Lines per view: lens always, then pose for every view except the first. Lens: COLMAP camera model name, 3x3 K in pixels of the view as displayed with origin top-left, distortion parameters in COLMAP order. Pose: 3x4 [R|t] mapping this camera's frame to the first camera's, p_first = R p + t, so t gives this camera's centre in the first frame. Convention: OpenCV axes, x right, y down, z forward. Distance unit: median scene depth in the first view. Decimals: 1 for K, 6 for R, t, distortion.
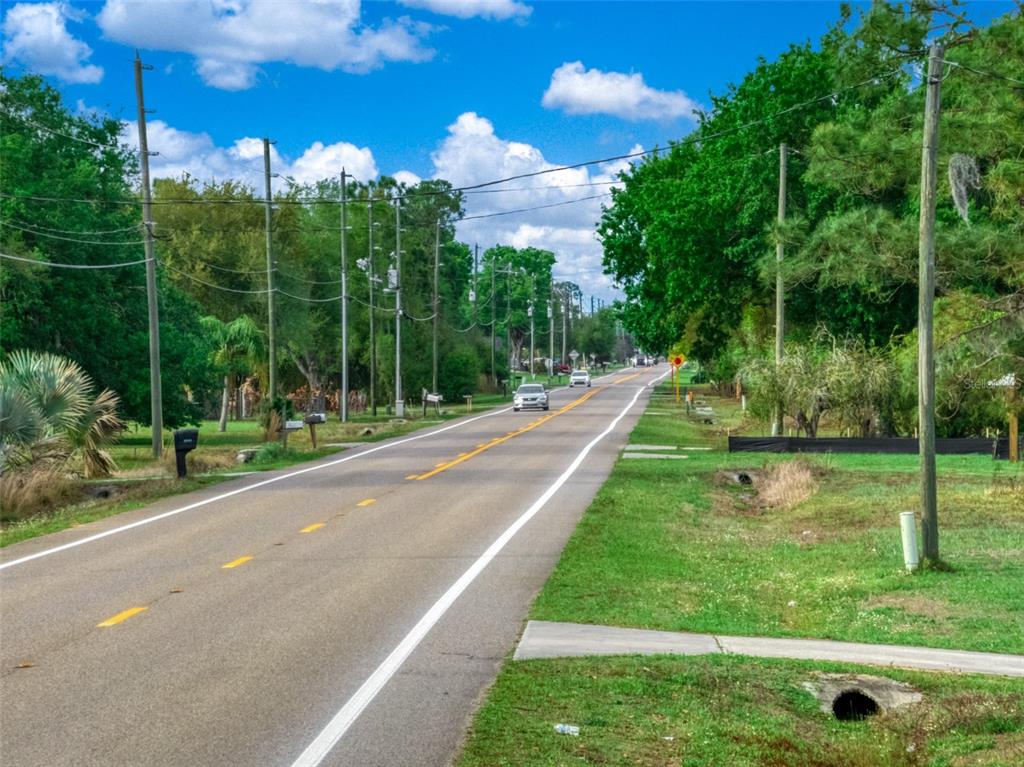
lens RADIAL K [[688.8, 0, 514.4], [0, 688.8, 385.4], [0, 0, 1]] dist [0.004787, -0.000001]
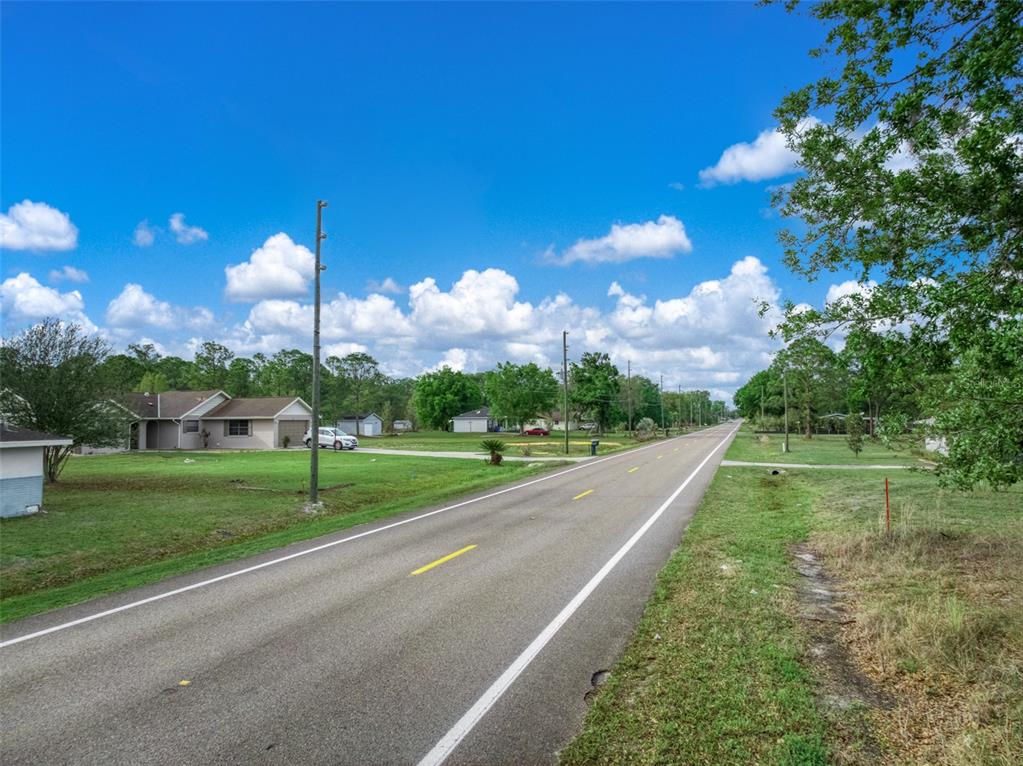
lens RADIAL K [[676.9, 0, 510.5], [0, 676.9, 361.2], [0, 0, 1]] dist [0.003579, 0.000123]
pose [[0.967821, -0.017486, -0.251033, -0.291050], [-0.001352, 0.997207, -0.074670, -0.097839], [0.251638, 0.072607, 0.965094, -5.671804]]
